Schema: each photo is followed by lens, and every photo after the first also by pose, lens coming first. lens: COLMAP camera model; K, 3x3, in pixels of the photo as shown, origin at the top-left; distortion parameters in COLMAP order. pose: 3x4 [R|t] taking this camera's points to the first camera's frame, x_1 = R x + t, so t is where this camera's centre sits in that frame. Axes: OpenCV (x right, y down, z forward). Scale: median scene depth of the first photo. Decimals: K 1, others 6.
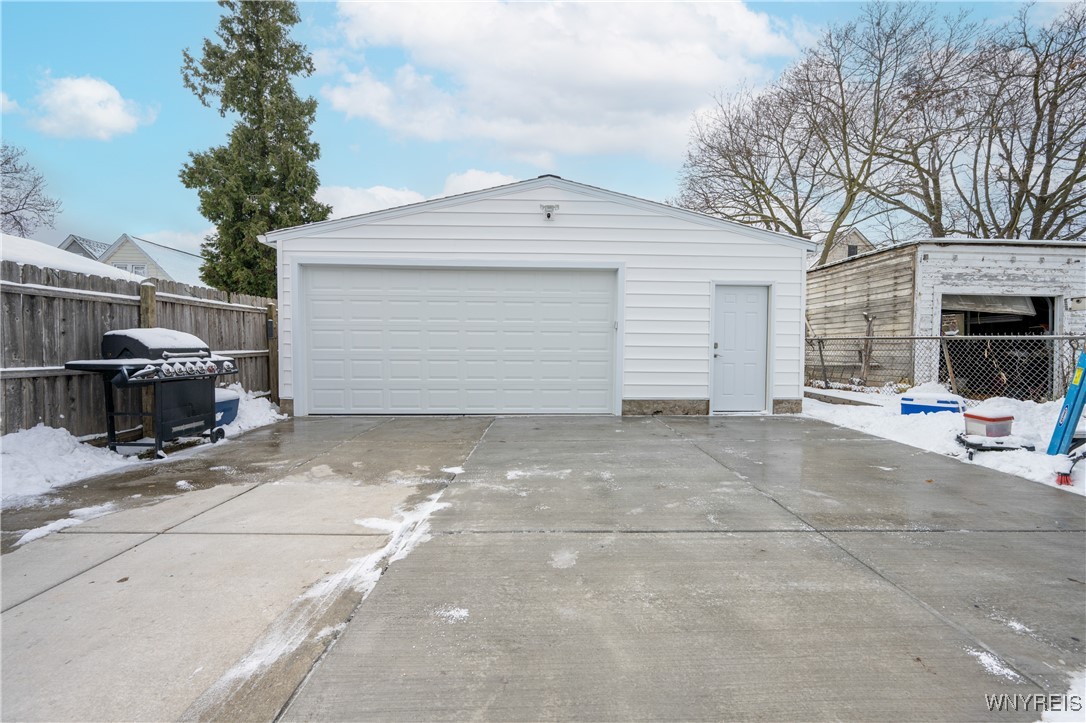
lens RADIAL K [[443.5, 0, 543.2], [0, 443.5, 365.1], [0, 0, 1]] dist [0.000768, 0.000412]
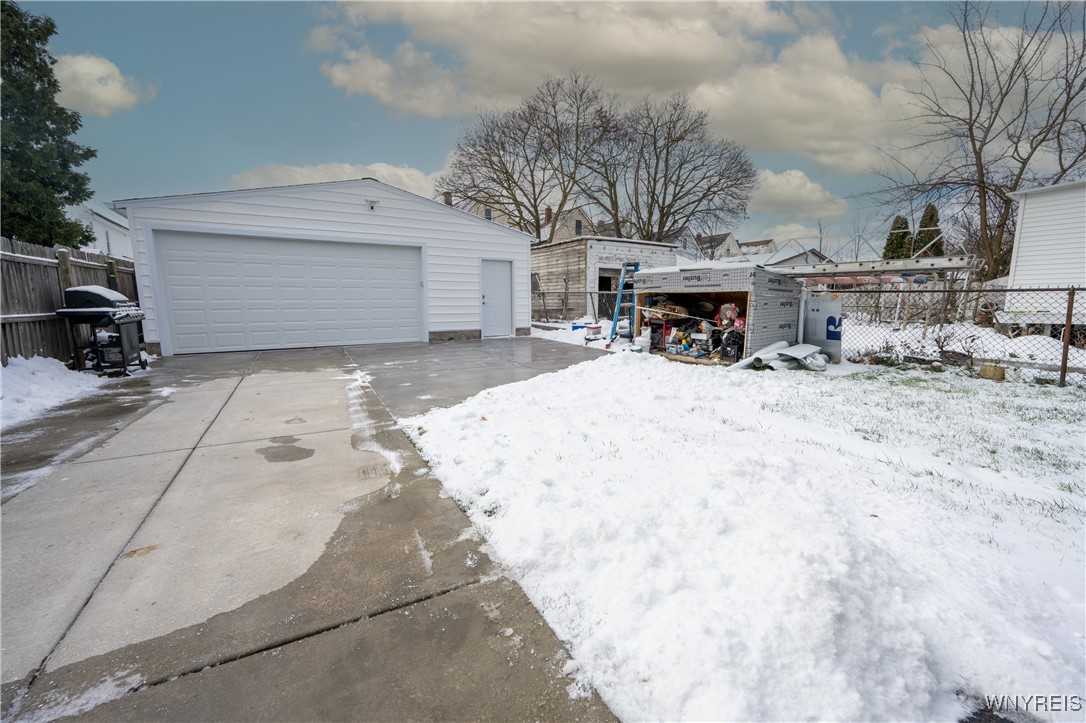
lens RADIAL K [[443.5, 0, 544.9], [0, 443.5, 361.6], [0, 0, 1]] dist [0.000768, 0.000412]
pose [[0.875199, -0.073641, 0.478125, -0.217257], [0.025441, 0.993984, 0.106526, 0.025415], [-0.483093, -0.081068, 0.871808, -0.569474]]
